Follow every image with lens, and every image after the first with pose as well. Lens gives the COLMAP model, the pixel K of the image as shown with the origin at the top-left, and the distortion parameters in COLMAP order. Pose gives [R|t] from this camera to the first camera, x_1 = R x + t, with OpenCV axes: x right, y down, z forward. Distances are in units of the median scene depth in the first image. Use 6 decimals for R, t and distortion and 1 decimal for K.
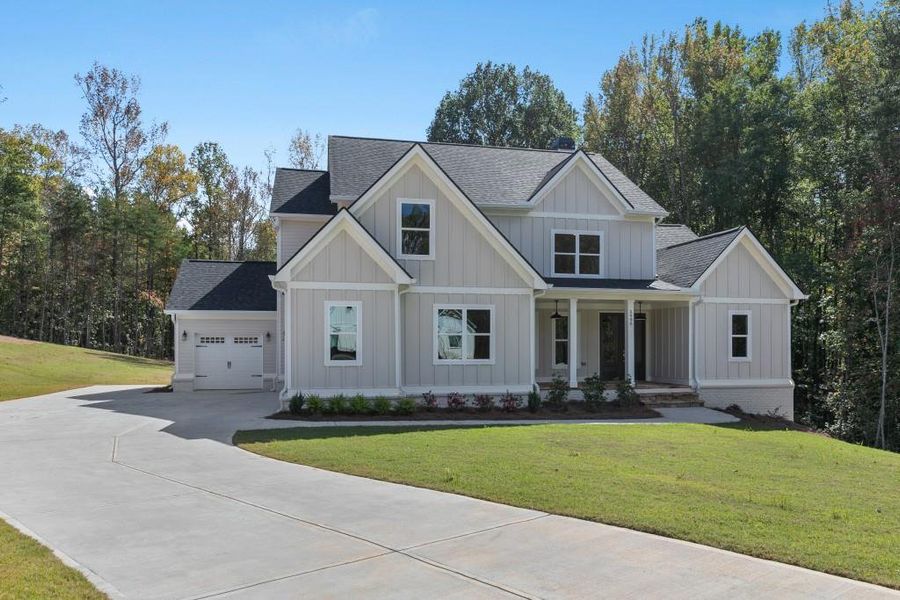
lens RADIAL K [[357.3, 0, 450.2], [0, 357.3, 316.8], [0, 0, 1]] dist [-0.001038, -0.000236]
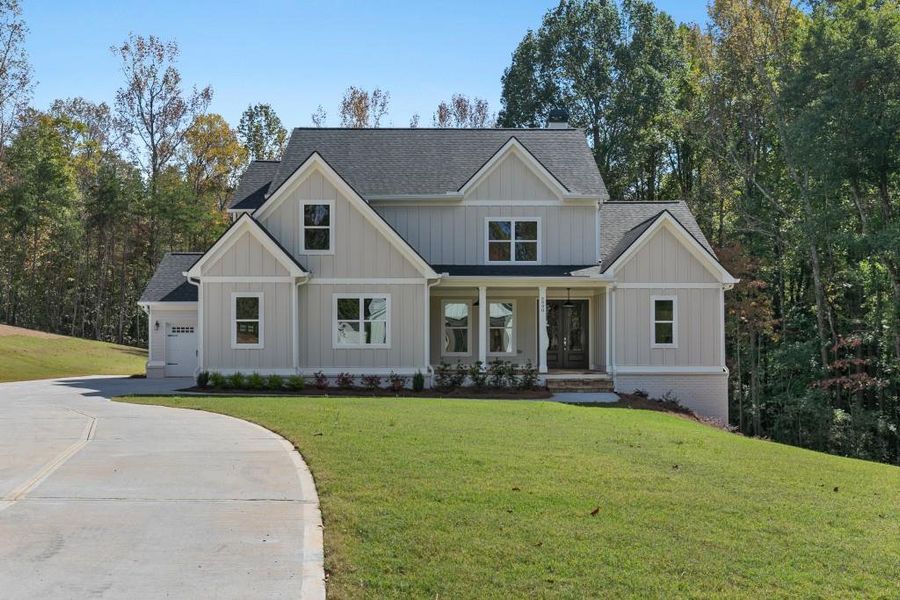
lens RADIAL K [[411.0, 0, 450.0], [0, 411.0, 300.0], [0, 0, 1]] dist [0.000161, 0.000232]
pose [[0.994625, -0.011738, -0.102877, 0.346327], [0.010343, 0.999847, -0.014089, 0.003482], [0.103027, 0.012949, 0.994594, -0.179140]]
